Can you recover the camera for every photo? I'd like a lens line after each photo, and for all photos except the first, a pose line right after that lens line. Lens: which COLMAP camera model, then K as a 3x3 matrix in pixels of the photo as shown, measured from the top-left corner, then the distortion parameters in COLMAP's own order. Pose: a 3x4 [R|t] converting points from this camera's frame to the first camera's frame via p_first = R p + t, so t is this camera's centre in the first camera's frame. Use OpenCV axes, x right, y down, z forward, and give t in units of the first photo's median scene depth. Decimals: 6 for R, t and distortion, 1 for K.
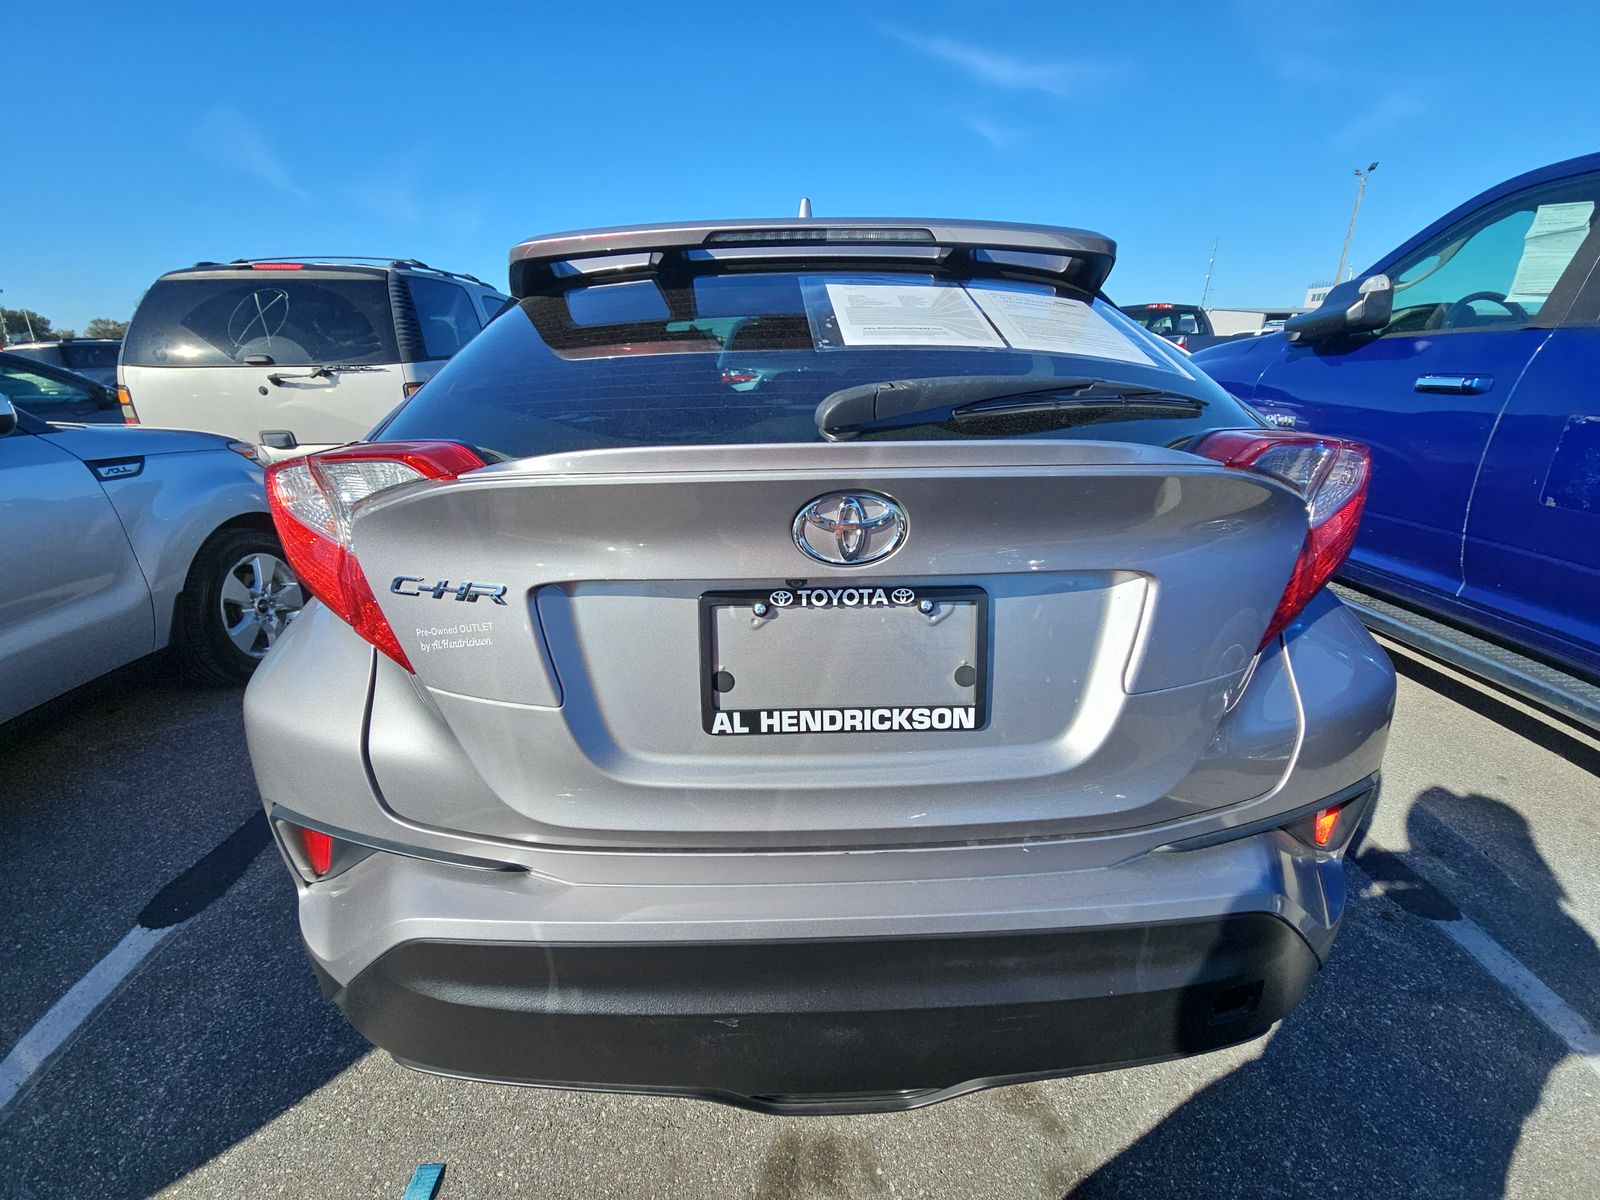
lens RADIAL K [[645.7, 0, 801.5], [0, 645.7, 598.6], [0, 0, 1]] dist [-0.001037, -0.000136]
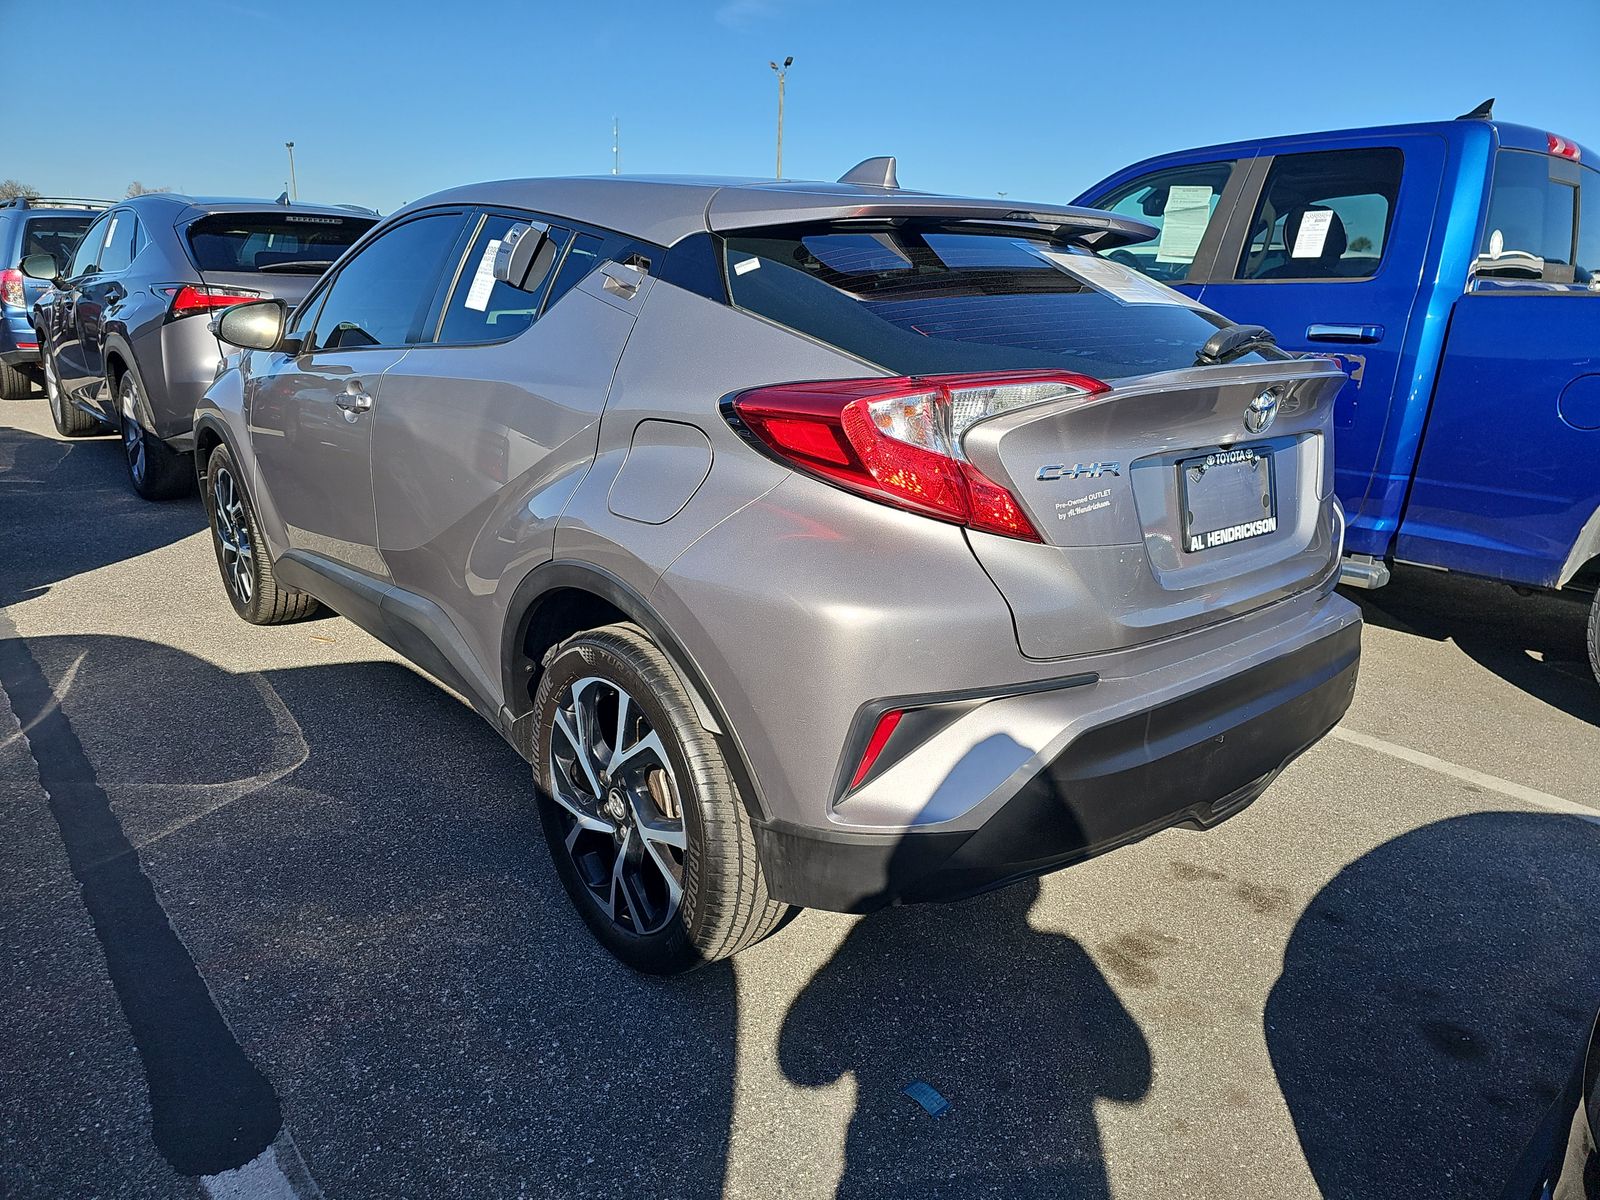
lens RADIAL K [[1076.5, 0, 796.8], [0, 1076.5, 600.8], [0, 0, 1]] dist [0.003313, 0.000336]
pose [[0.776759, -0.148600, 0.612016, -2.481931], [0.180788, 0.983478, 0.009339, 0.129659], [-0.603292, 0.103391, 0.790790, -0.466319]]
